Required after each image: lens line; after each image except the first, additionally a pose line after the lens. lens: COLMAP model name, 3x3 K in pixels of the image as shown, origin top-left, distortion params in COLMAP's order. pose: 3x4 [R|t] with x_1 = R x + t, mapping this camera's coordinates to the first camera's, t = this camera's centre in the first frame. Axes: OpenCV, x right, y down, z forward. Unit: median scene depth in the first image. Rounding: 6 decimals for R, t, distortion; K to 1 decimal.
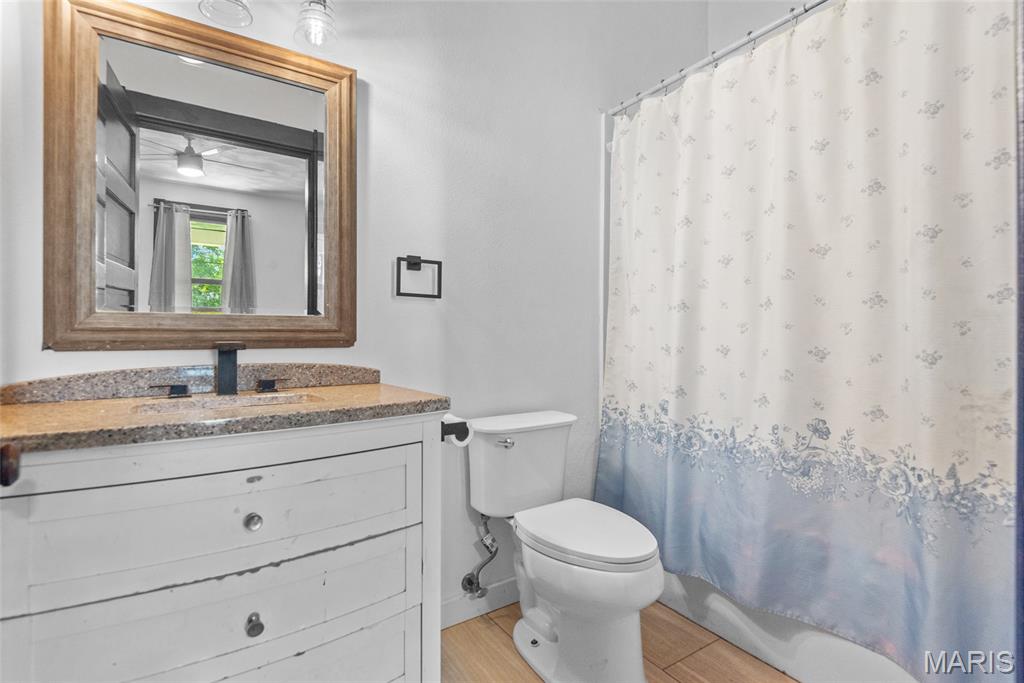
lens RADIAL K [[498.0, 0, 513.3], [0, 498.0, 342.4], [0, 0, 1]] dist [-0.002726, -0.000763]
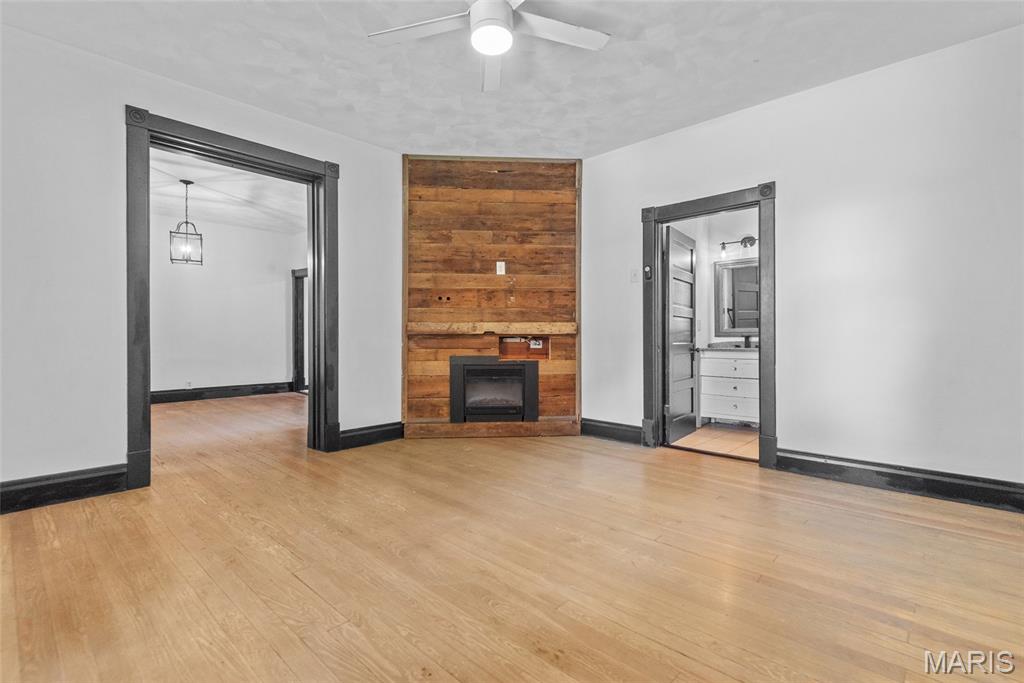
lens RADIAL K [[468.5, 0, 518.6], [0, 468.5, 337.9], [0, 0, 1]] dist [0.024631, -0.005966]
pose [[0.251814, 0.003531, -0.967769, 2.257985], [0.009223, 0.999939, 0.006048, -0.015617], [0.967732, -0.010449, 0.251766, -1.507366]]
